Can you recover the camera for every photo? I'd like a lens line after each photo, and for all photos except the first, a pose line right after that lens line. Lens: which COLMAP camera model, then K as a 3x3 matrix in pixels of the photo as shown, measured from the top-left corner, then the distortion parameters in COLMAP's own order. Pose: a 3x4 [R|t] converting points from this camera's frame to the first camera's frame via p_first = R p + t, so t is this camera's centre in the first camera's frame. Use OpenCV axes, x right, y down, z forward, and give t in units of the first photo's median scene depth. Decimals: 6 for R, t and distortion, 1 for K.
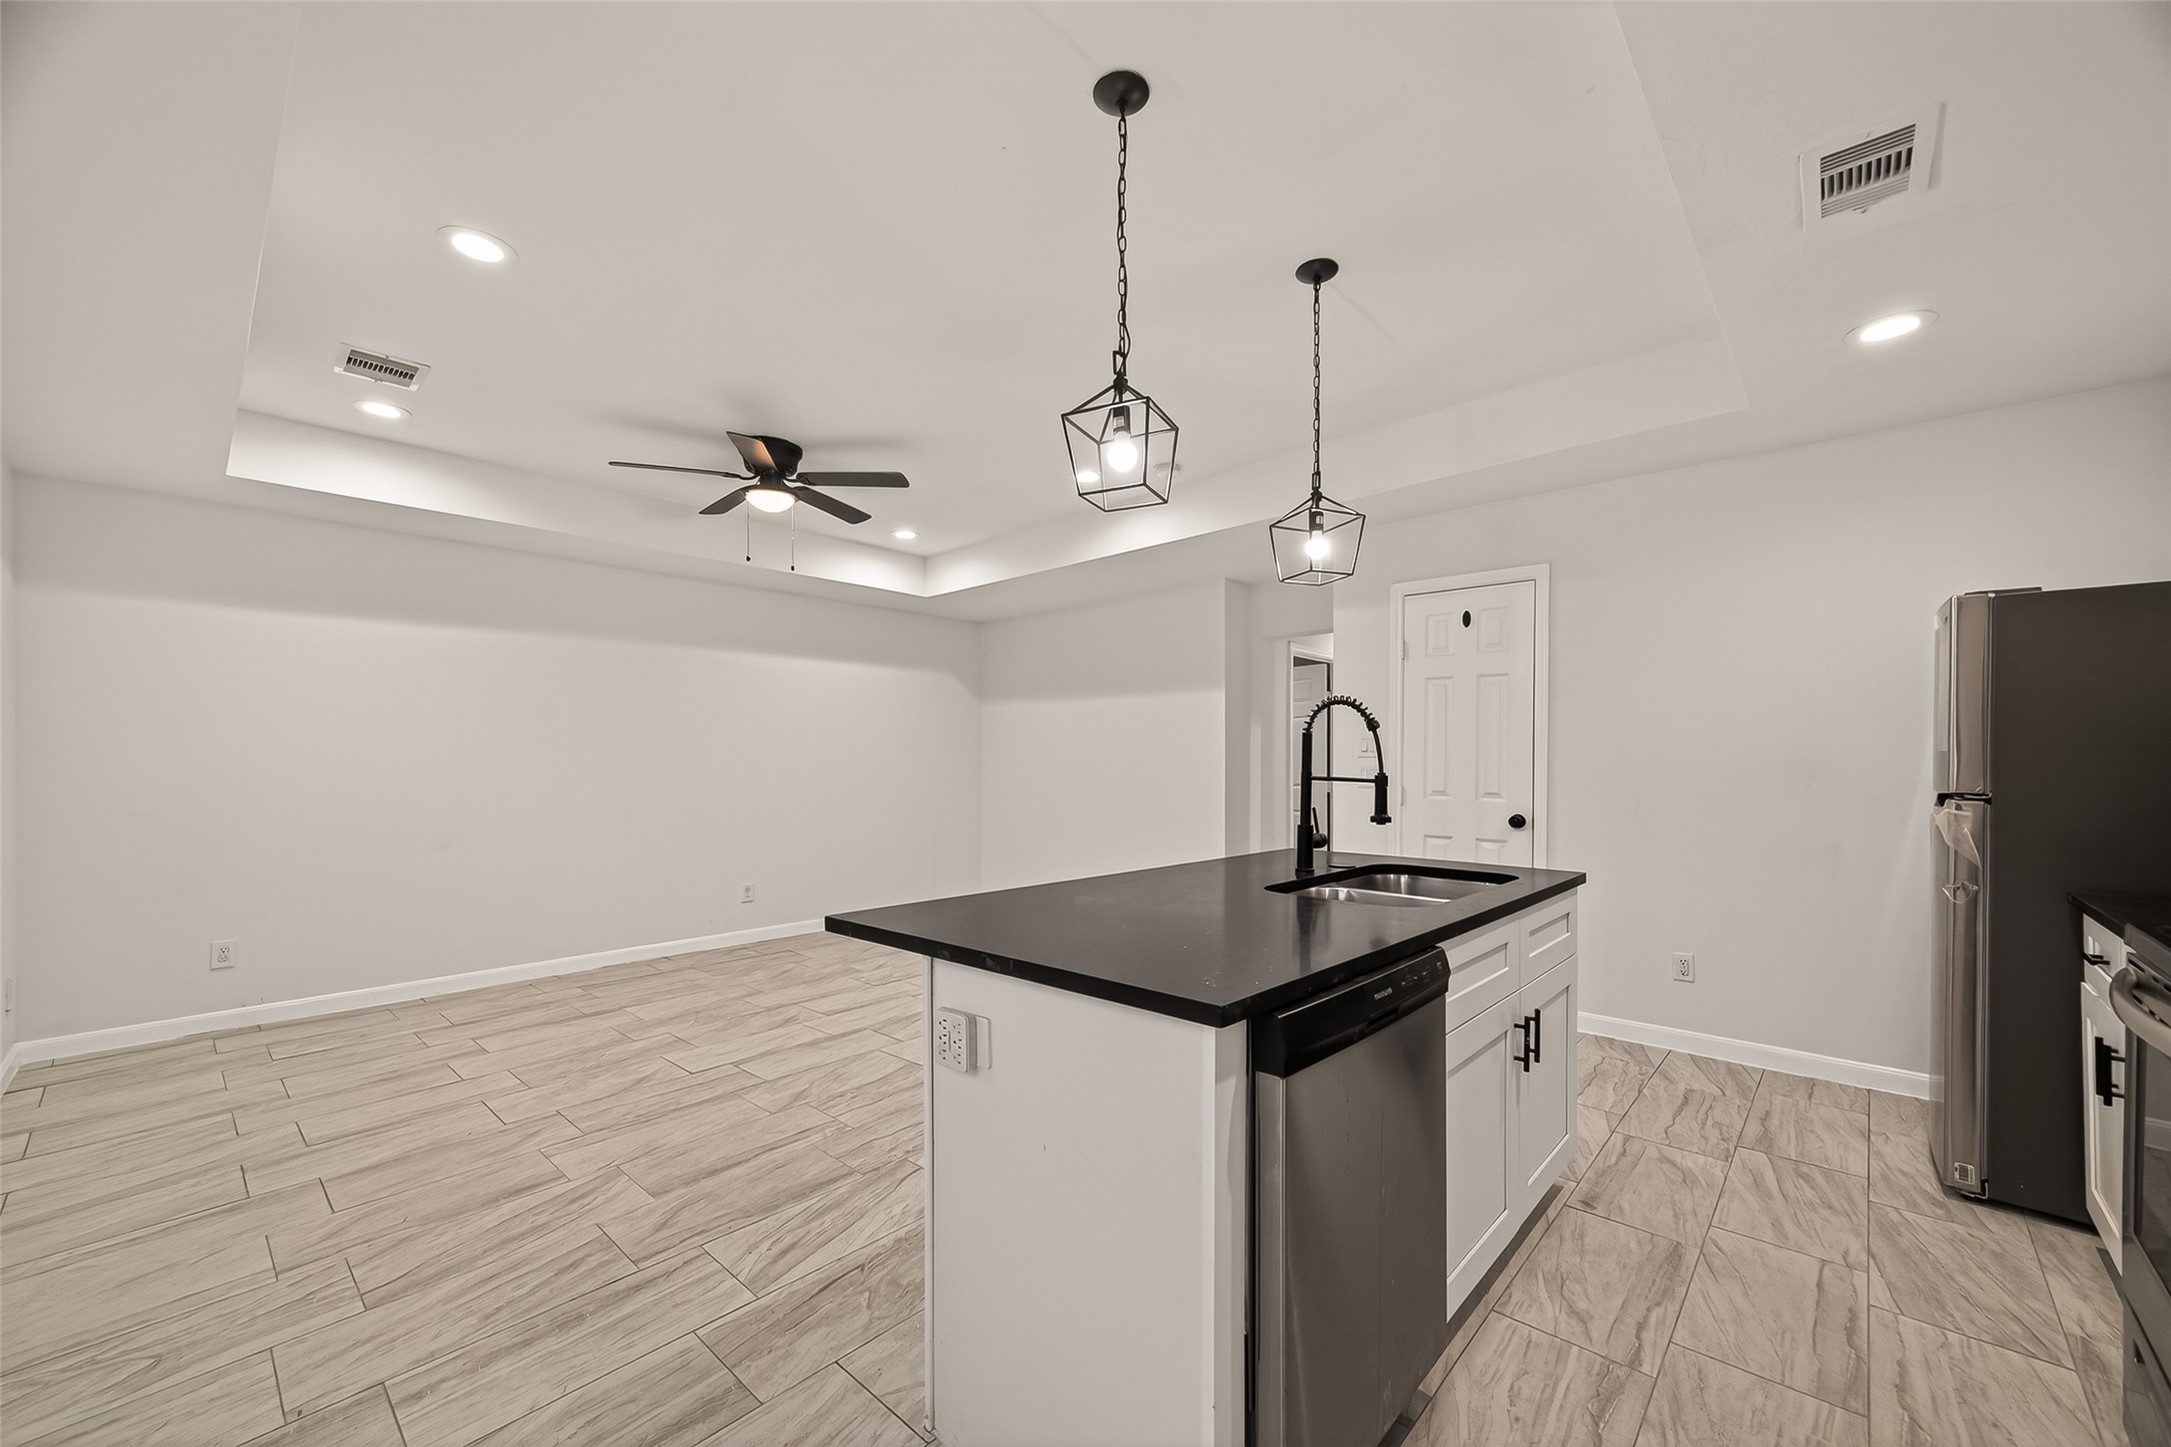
lens RADIAL K [[862.5, 0, 1079.1], [0, 862.5, 757.5], [0, 0, 1]] dist [0.006994, 0.000041]
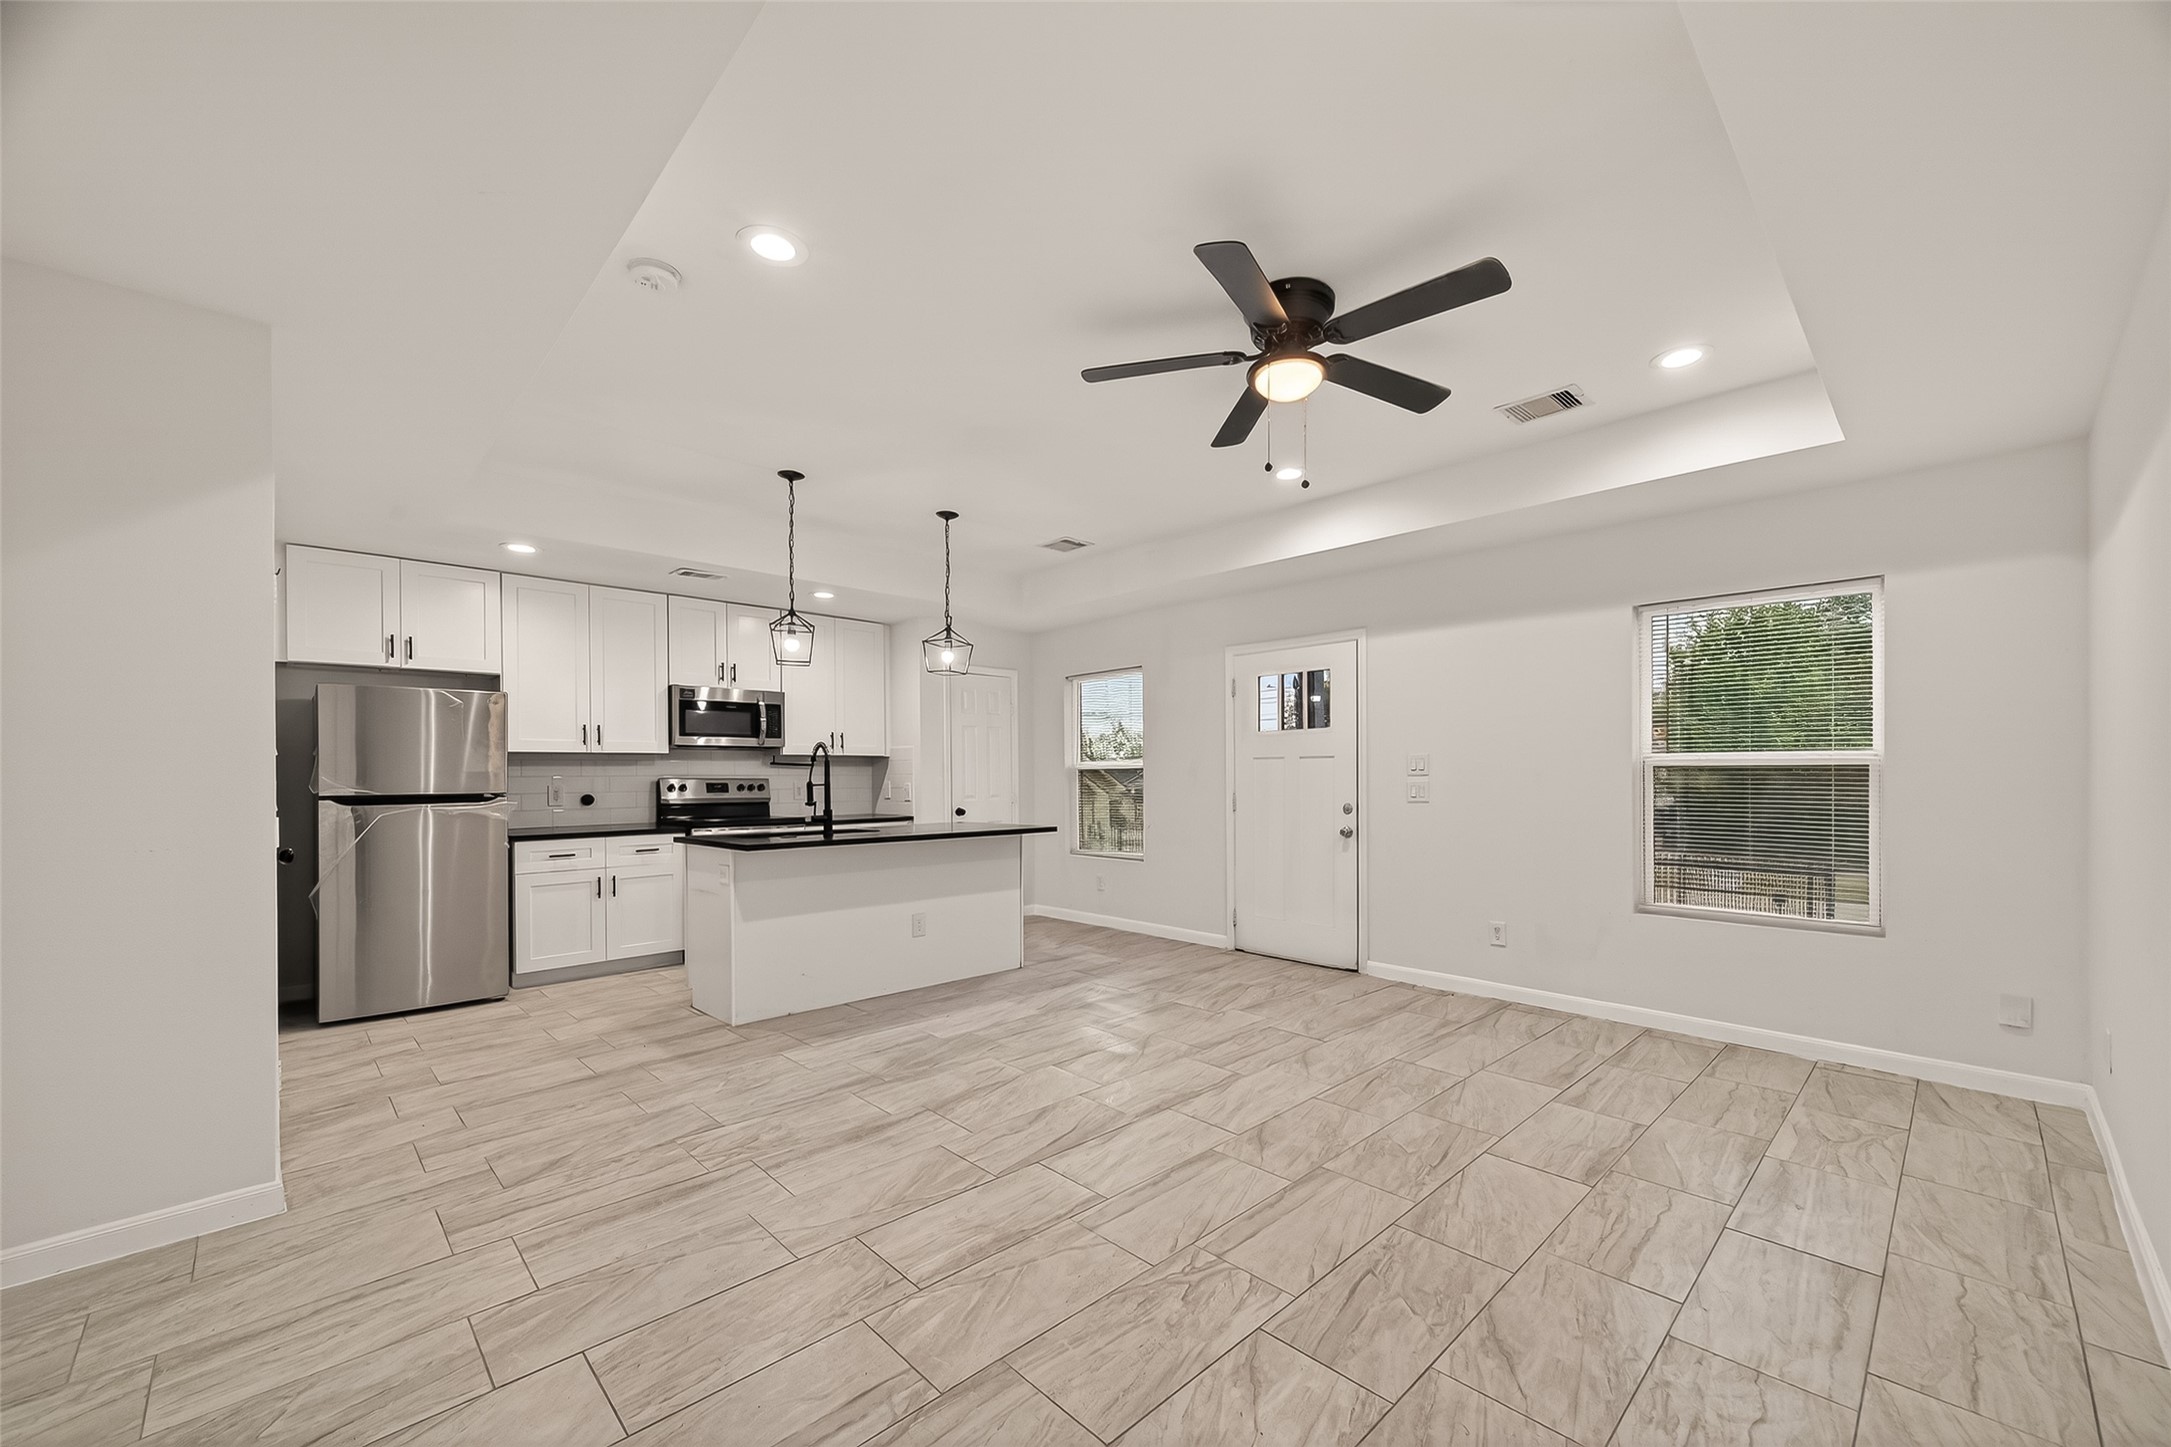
lens RADIAL K [[840.9, 0, 1123.7], [0, 840.9, 767.8], [0, 0, 1]] dist [0.002197, 0.000120]
pose [[-0.999960, 0.006553, 0.006143, -0.300753], [0.006456, 0.999855, -0.015751, 0.016982], [-0.006245, -0.015711, -0.999857, 2.178240]]
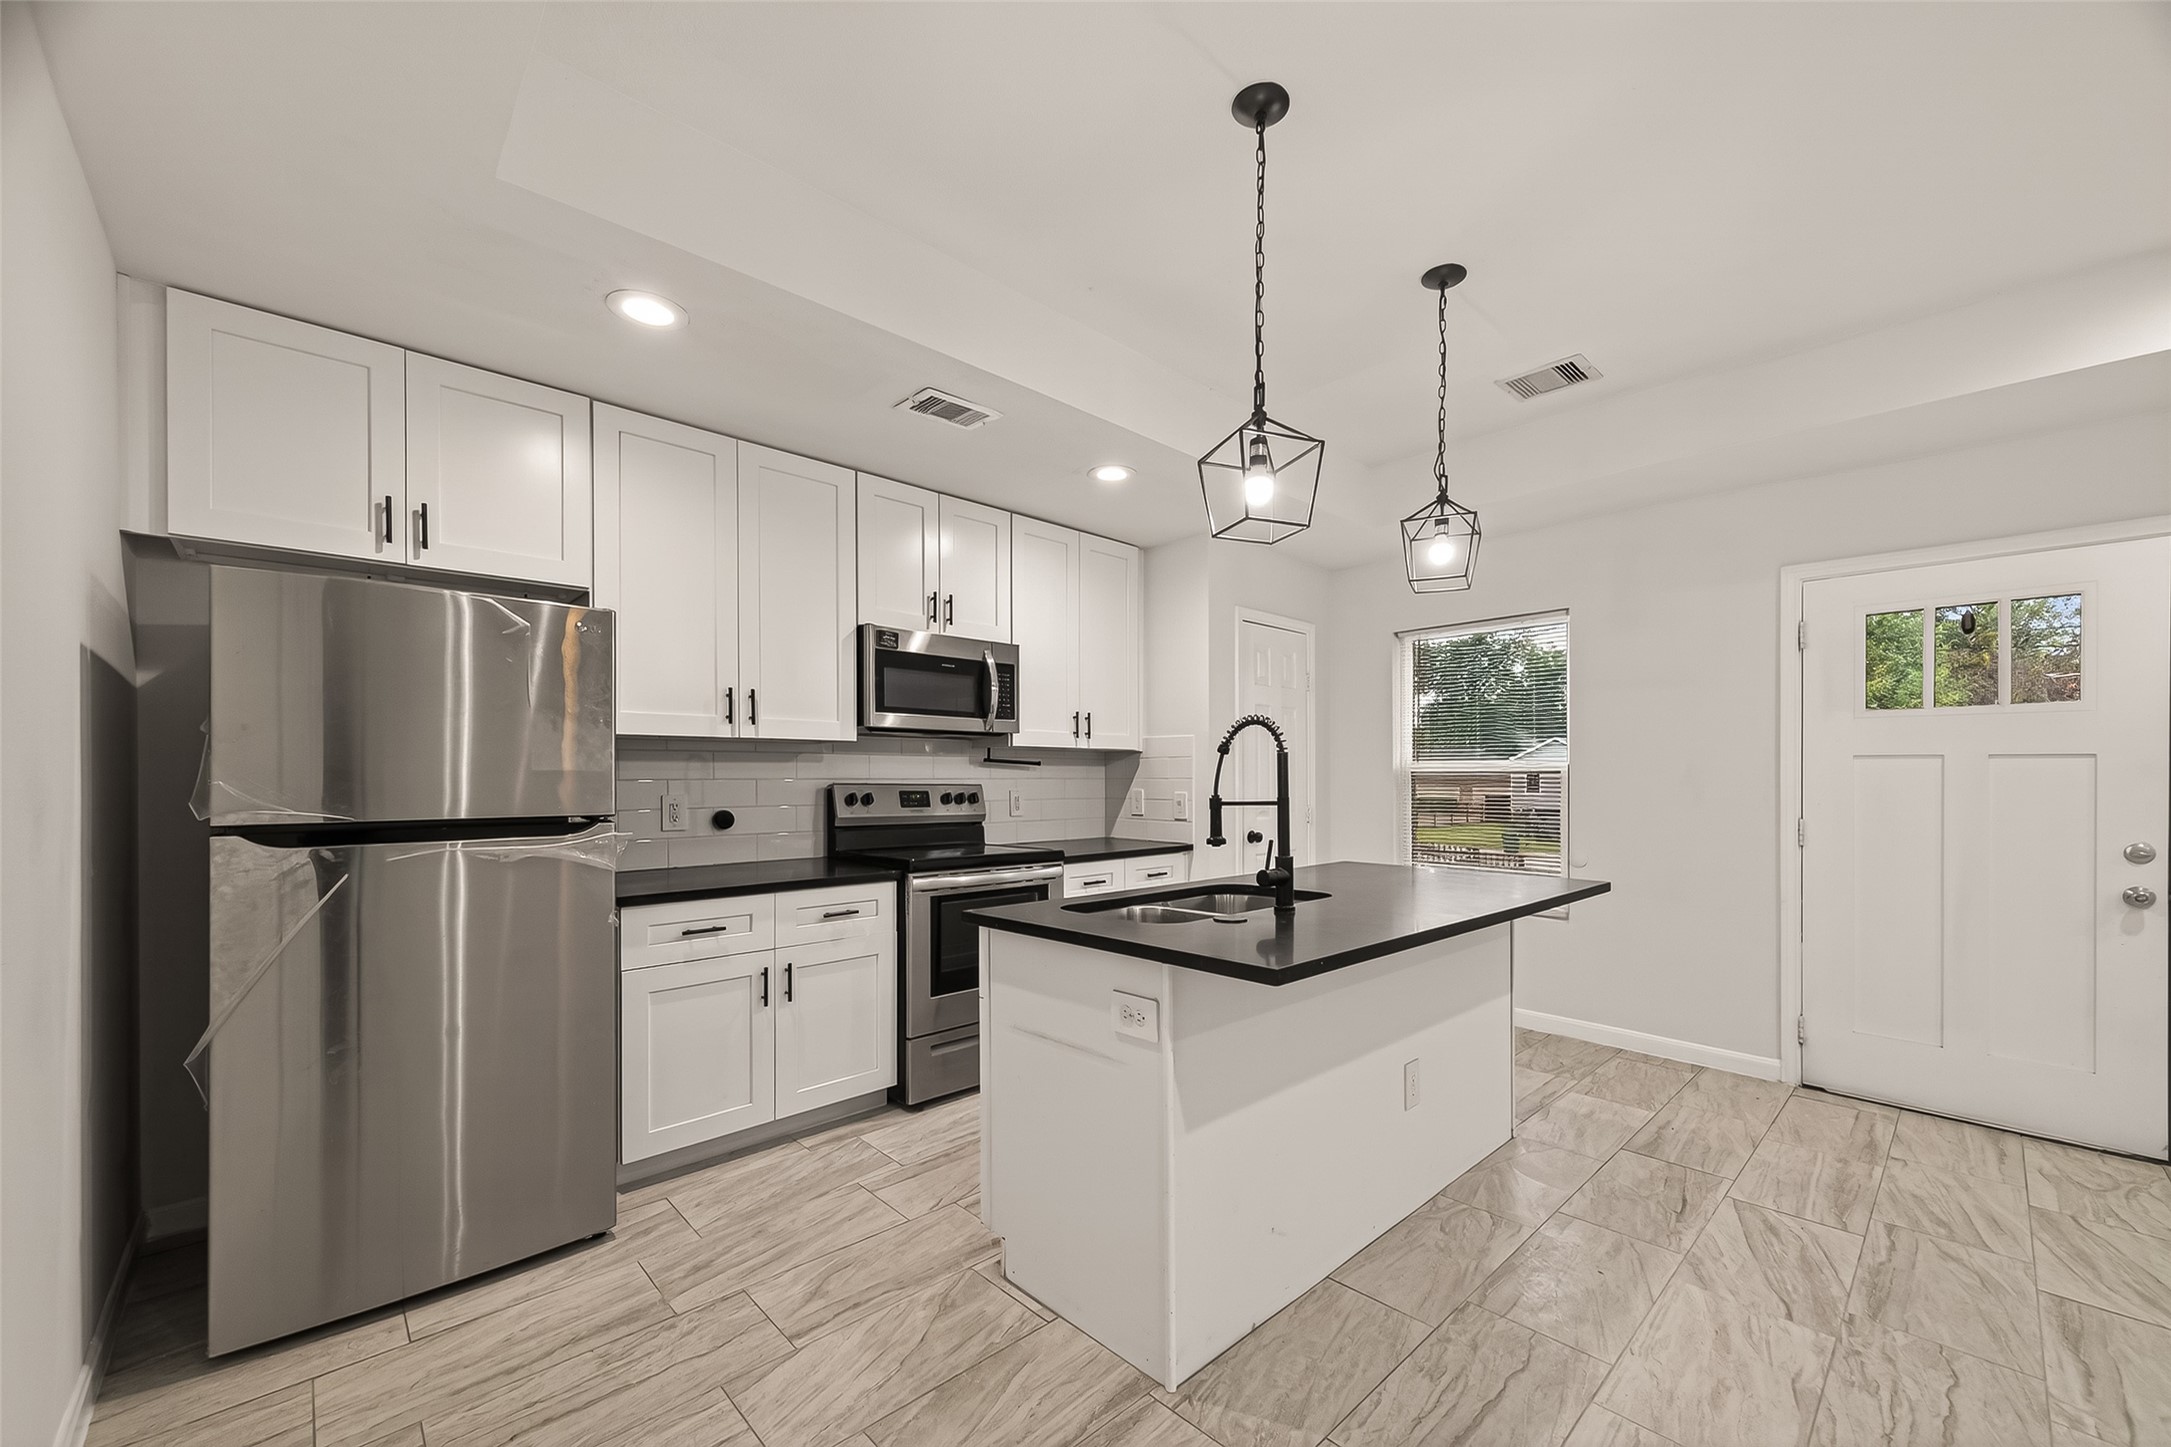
lens RADIAL K [[845.5, 0, 1107.9], [0, 845.5, 774.7], [0, 0, 1]] dist [0.003677, 0.000319]
pose [[-0.999082, -0.001489, 0.042813, 0.313971], [-0.001824, 0.999968, -0.007801, 0.001187], [-0.042800, -0.007872, -0.999053, 1.442530]]
